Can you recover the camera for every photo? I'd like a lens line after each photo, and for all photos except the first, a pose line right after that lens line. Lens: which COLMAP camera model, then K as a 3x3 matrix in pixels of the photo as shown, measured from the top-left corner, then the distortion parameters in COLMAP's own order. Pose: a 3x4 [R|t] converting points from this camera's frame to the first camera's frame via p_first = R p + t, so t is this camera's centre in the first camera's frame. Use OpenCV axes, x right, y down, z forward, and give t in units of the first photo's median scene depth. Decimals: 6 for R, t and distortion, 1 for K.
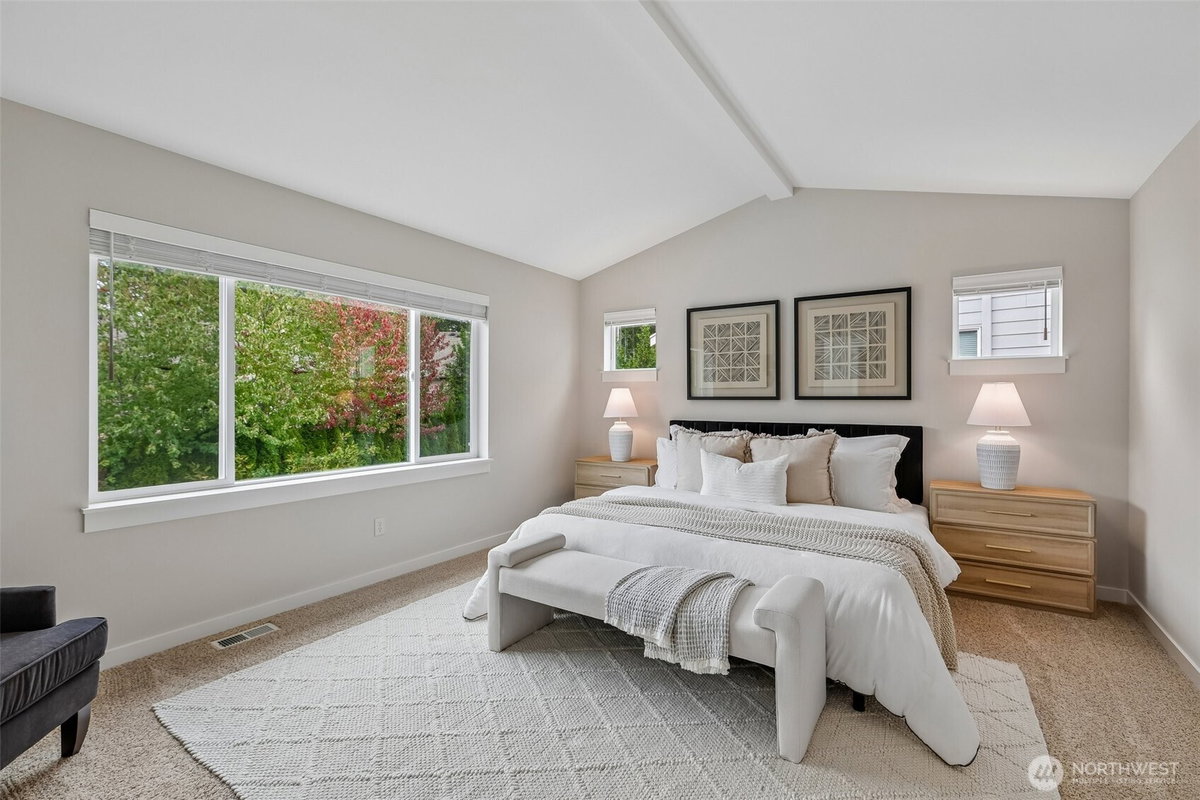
lens RADIAL K [[538.1, 0, 602.4], [0, 538.1, 401.0], [0, 0, 1]] dist [0.001741, 0.000611]
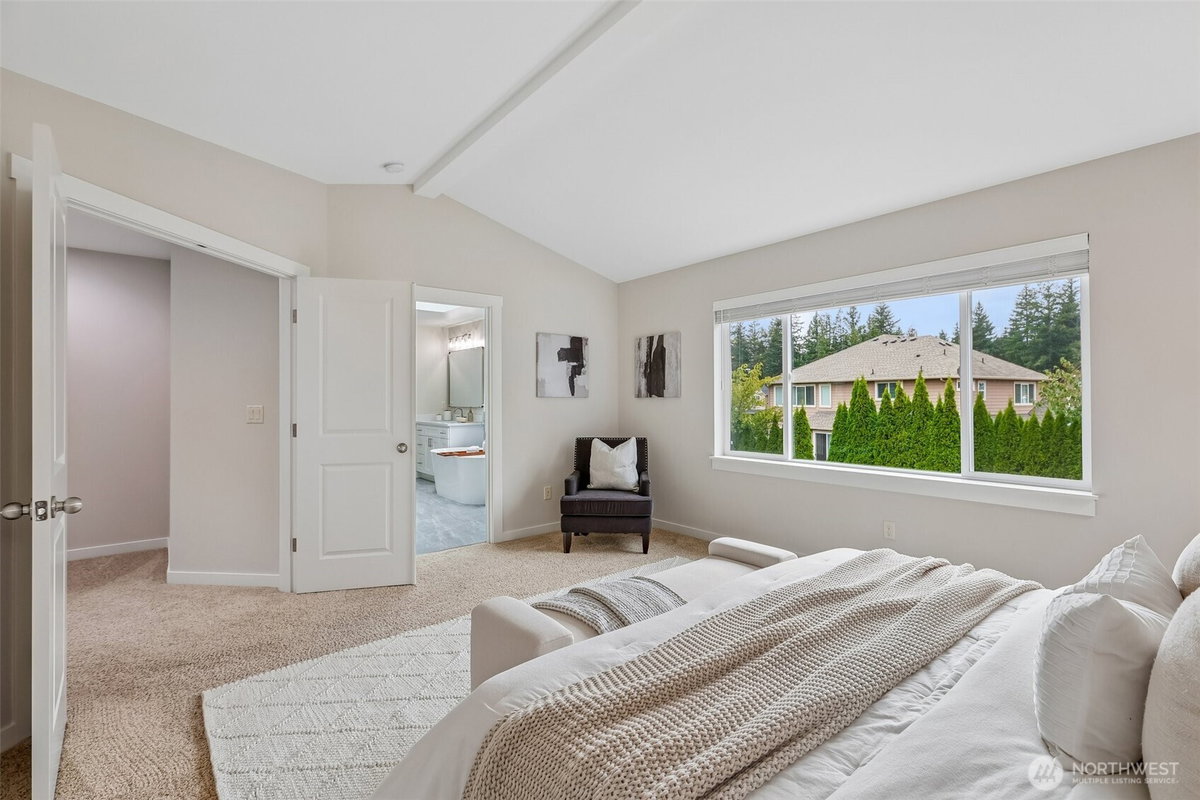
lens RADIAL K [[538.1, 0, 602.1], [0, 538.1, 399.1], [0, 0, 1]] dist [0.001741, 0.000611]
pose [[-0.293076, 0.006546, -0.956067, 0.858060], [0.009686, 0.999946, 0.003878, -0.017012], [0.956040, -0.008124, -0.293123, 1.006446]]
